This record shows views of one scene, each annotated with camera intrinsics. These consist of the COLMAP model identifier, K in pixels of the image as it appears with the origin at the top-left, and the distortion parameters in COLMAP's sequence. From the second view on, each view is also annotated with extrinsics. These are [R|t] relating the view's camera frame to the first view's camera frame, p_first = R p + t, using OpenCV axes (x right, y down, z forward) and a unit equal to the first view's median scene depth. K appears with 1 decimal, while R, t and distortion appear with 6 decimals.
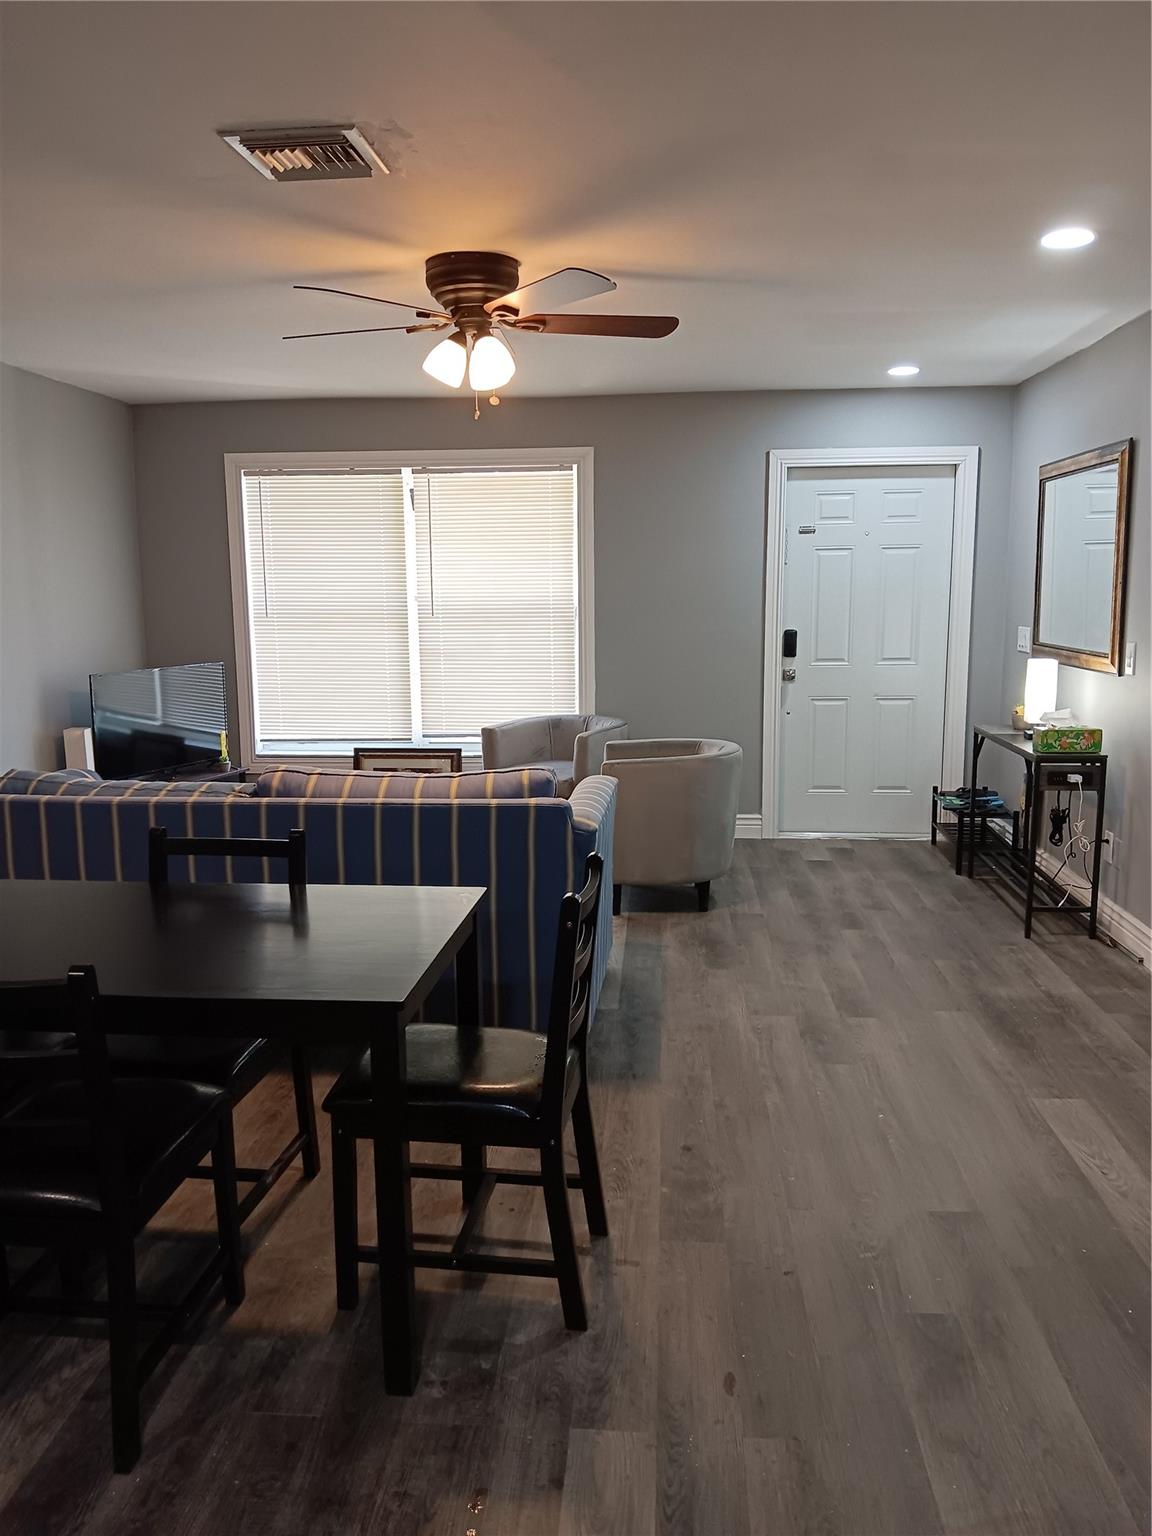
lens RADIAL K [[1206.4, 0, 568.2], [0, 1206.4, 769.5], [0, 0, 1]] dist [0.090636, -0.175760]
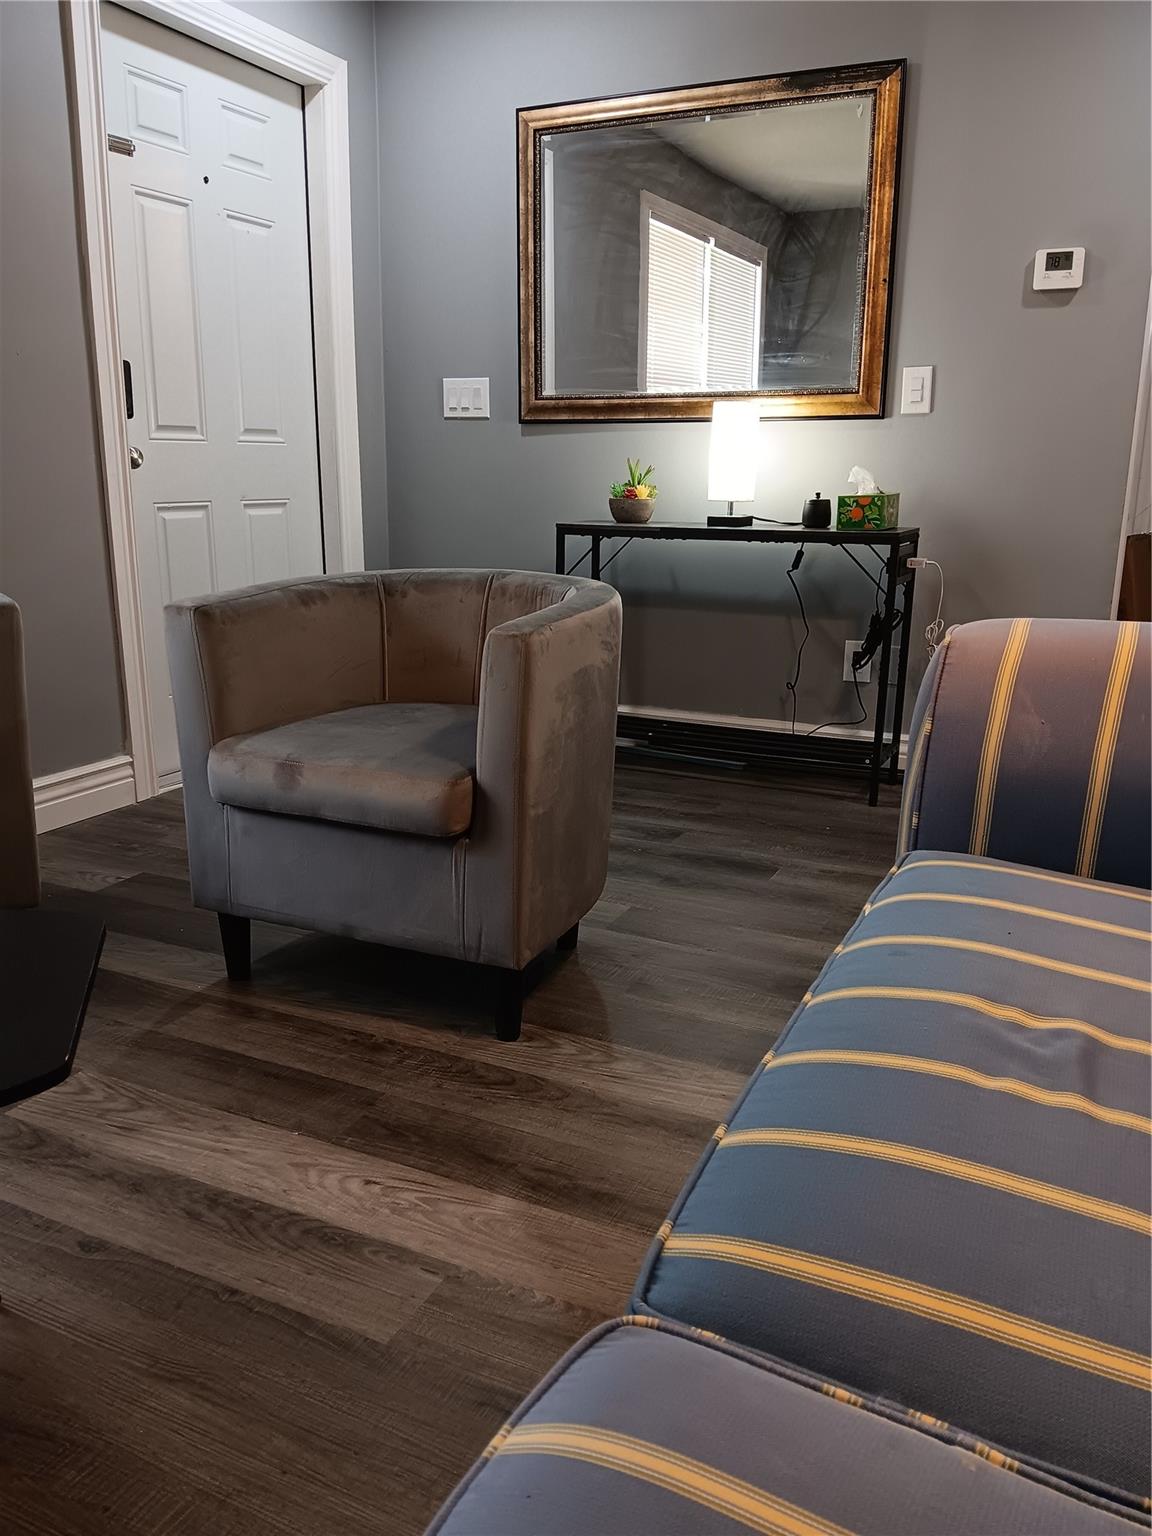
lens RADIAL K [[1206.4, 0, 568.2], [0, 1206.4, 769.5], [0, 0, 1]] dist [0.090636, -0.175760]
pose [[0.346509, -0.234174, 0.908347, -0.293432], [0.139890, 0.970411, 0.196810, -0.040093], [-0.927557, 0.058872, 0.369015, 0.852988]]
